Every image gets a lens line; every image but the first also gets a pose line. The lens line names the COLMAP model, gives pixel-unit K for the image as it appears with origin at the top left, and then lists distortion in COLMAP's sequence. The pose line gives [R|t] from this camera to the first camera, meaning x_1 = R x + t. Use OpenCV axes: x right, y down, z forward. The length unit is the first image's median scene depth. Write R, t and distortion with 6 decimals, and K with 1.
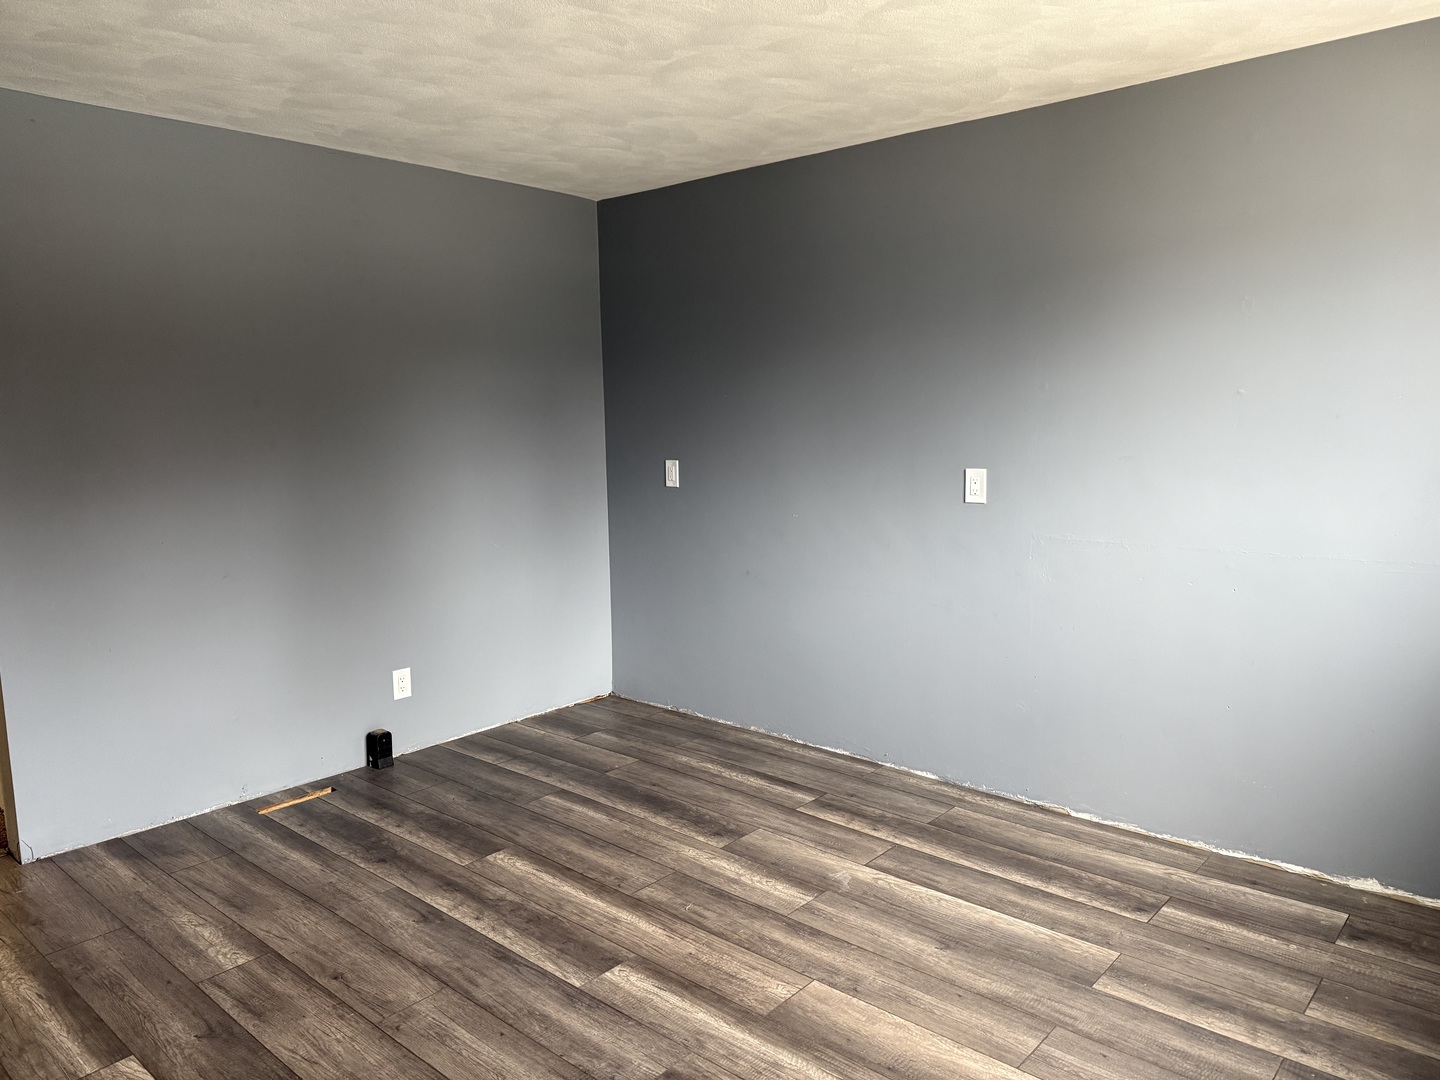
lens RADIAL K [[1006.7, 0, 714.9], [0, 1006.7, 542.3], [0, 0, 1]] dist [0.077483, -0.083423]
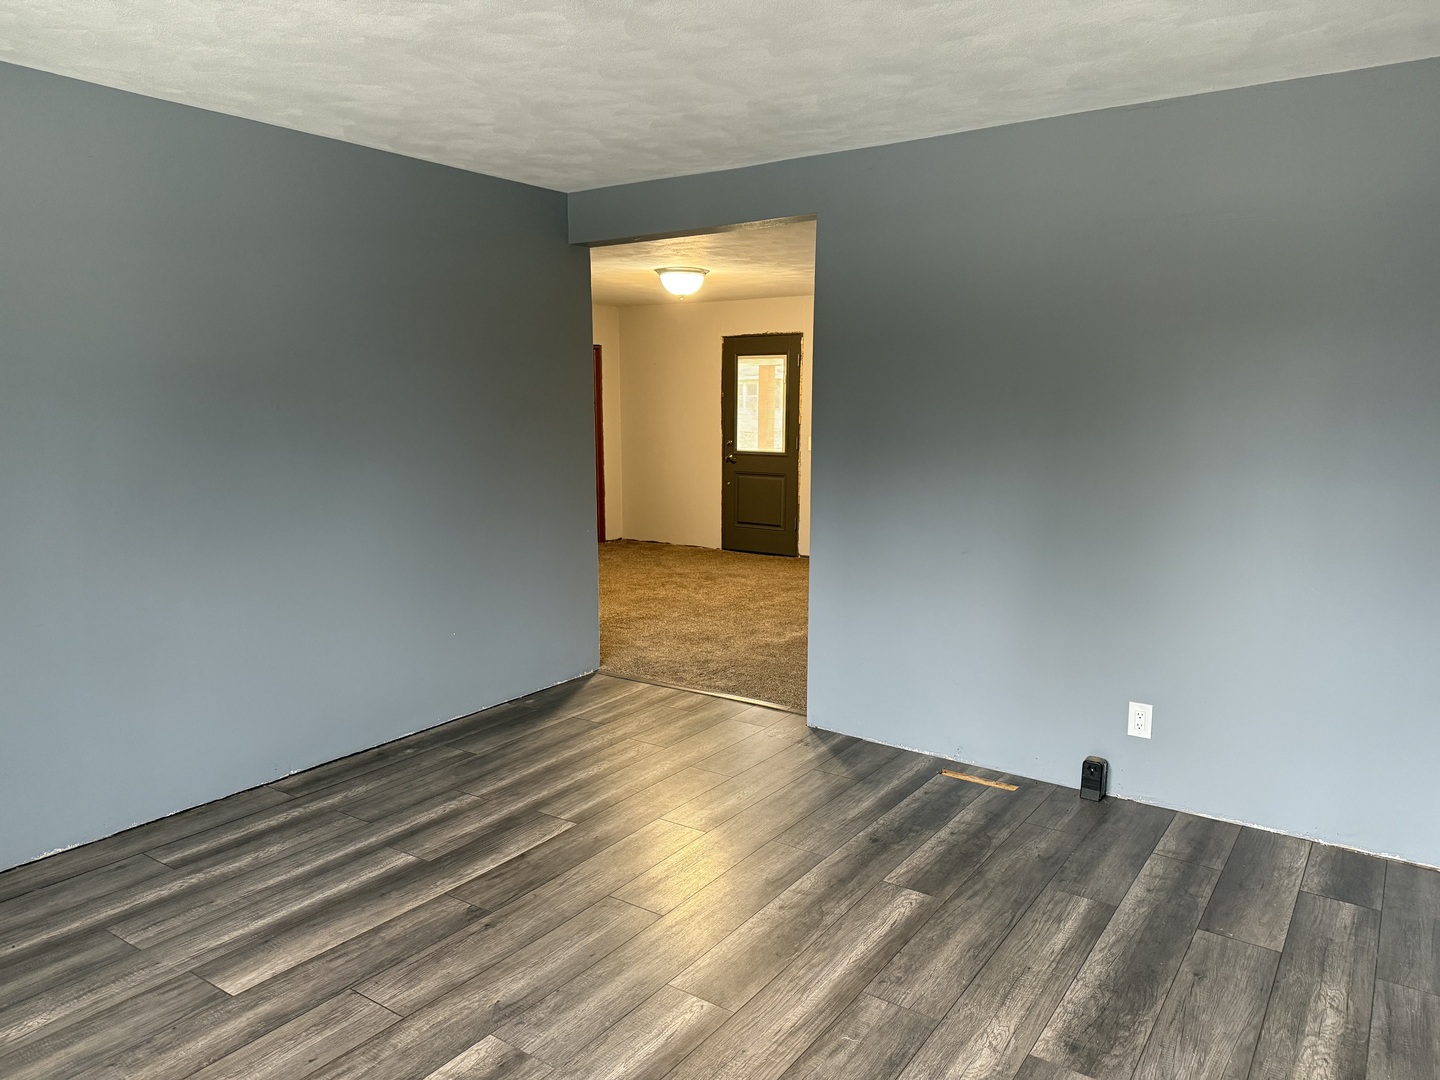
lens RADIAL K [[1006.7, 0, 732.1], [0, 1006.7, 543.7], [0, 0, 1]] dist [0.077483, -0.083423]
pose [[0.121327, 0.157269, -0.980075, 0.585088], [-0.137613, 0.980499, 0.140302, -0.100123], [0.983027, 0.117849, 0.140603, 0.651190]]
